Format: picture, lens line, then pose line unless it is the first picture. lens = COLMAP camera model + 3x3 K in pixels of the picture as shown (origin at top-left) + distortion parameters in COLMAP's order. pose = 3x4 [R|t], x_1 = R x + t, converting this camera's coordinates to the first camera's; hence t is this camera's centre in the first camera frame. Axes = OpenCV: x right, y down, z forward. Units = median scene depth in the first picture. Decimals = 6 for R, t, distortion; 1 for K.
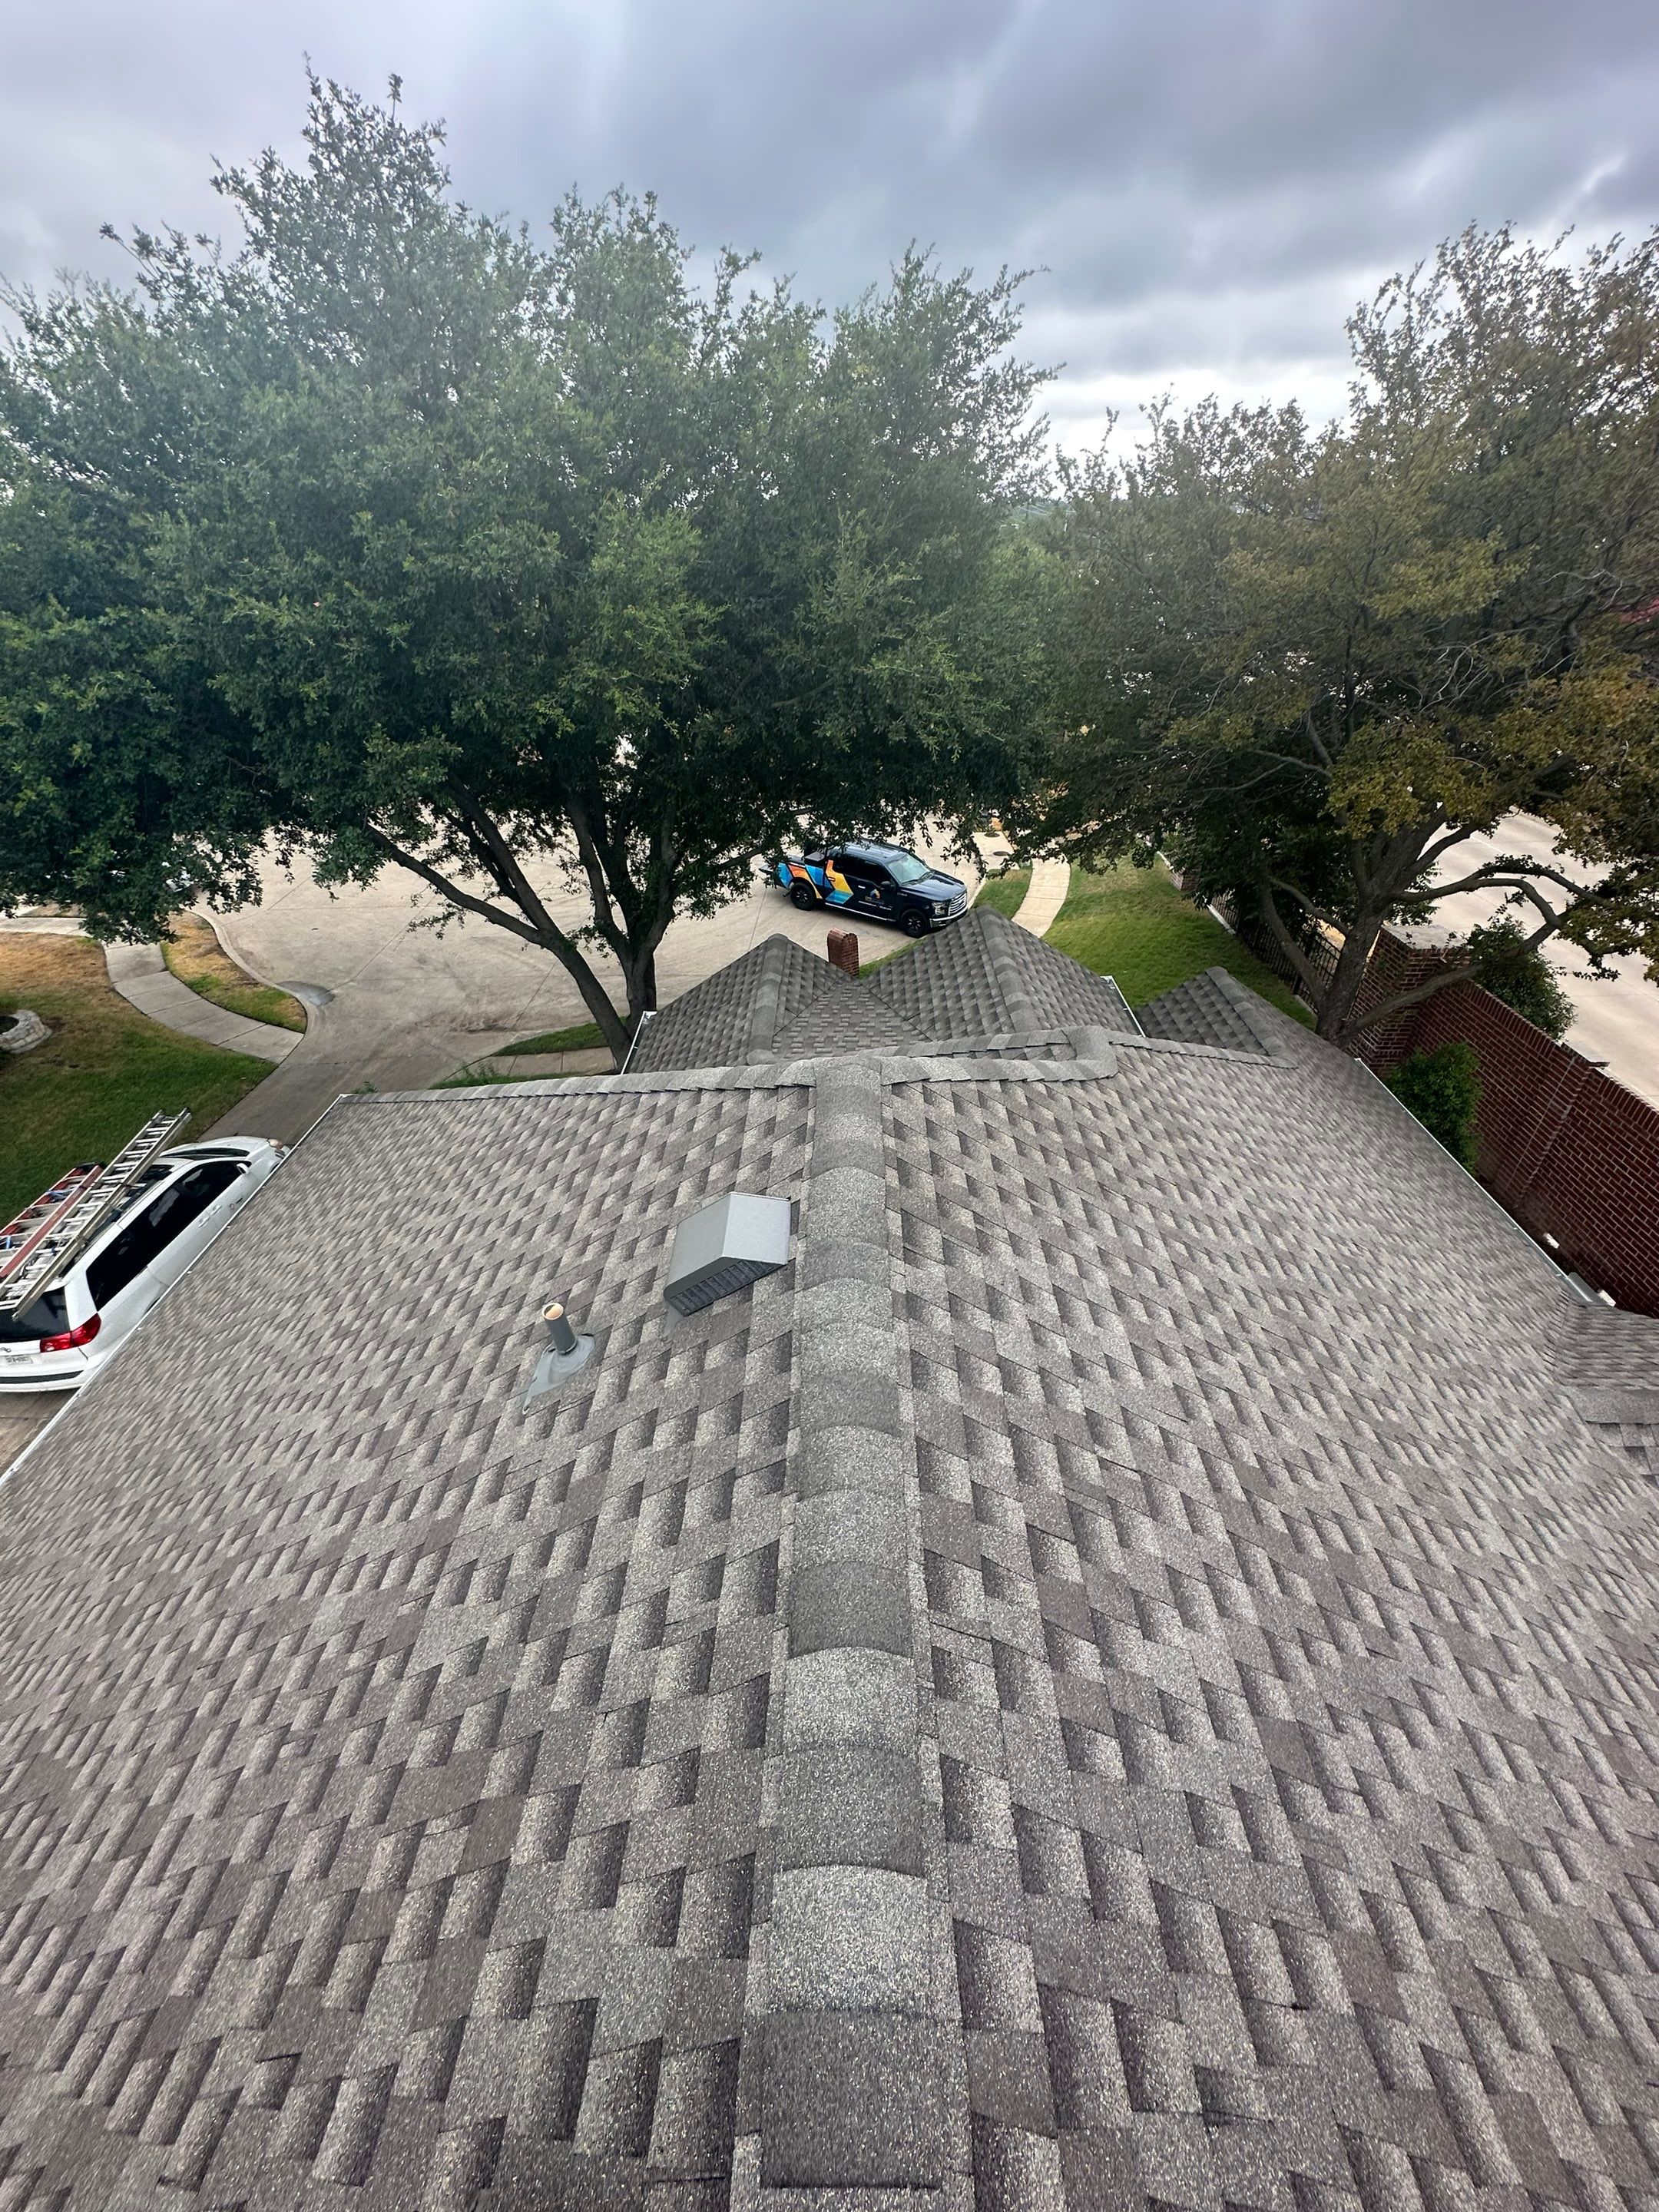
lens RADIAL K [[887.8, 0, 840.0], [0, 887.8, 1104.6], [0, 0, 1]] dist [-0.000413, -0.000068]
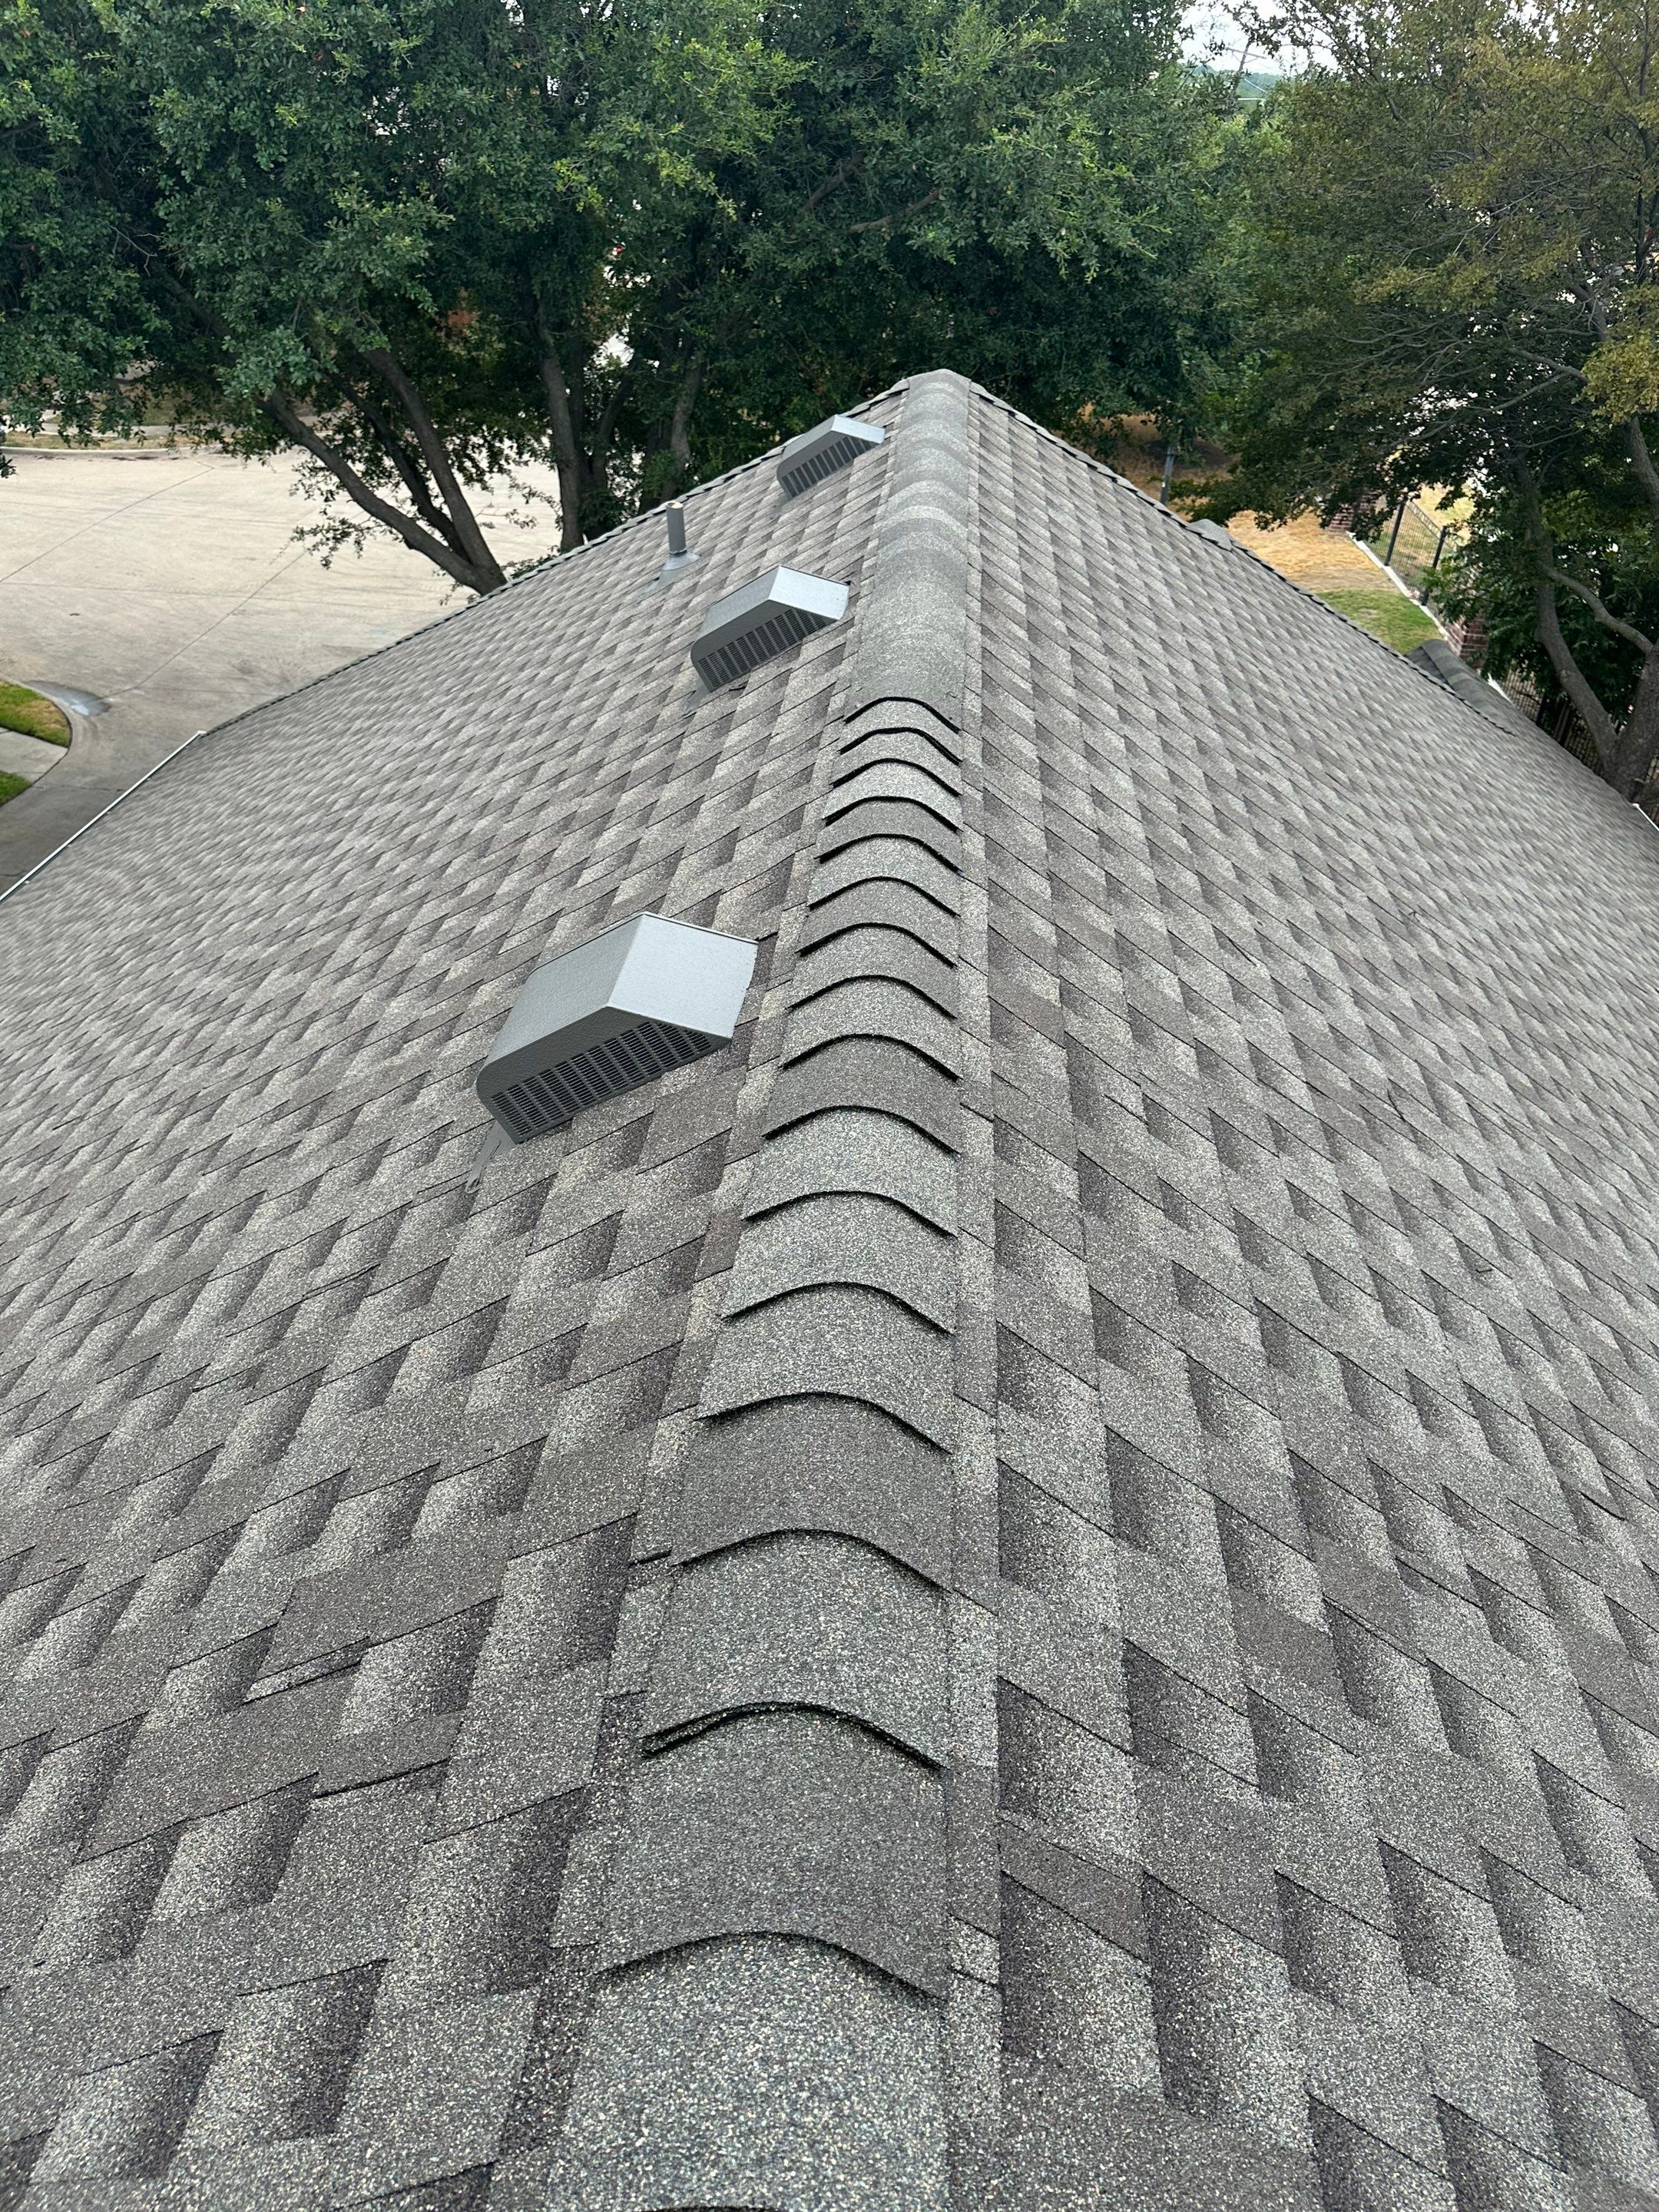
lens RADIAL K [[1625.7, 0, 847.2], [0, 1625.7, 1089.0], [0, 0, 1]] dist [-0.002026, 0.004427]
pose [[0.995482, 0.091539, -0.025237, 0.014404], [-0.092164, 0.995435, -0.024793, 0.249837], [0.022853, 0.027007, 0.999374, -0.268197]]
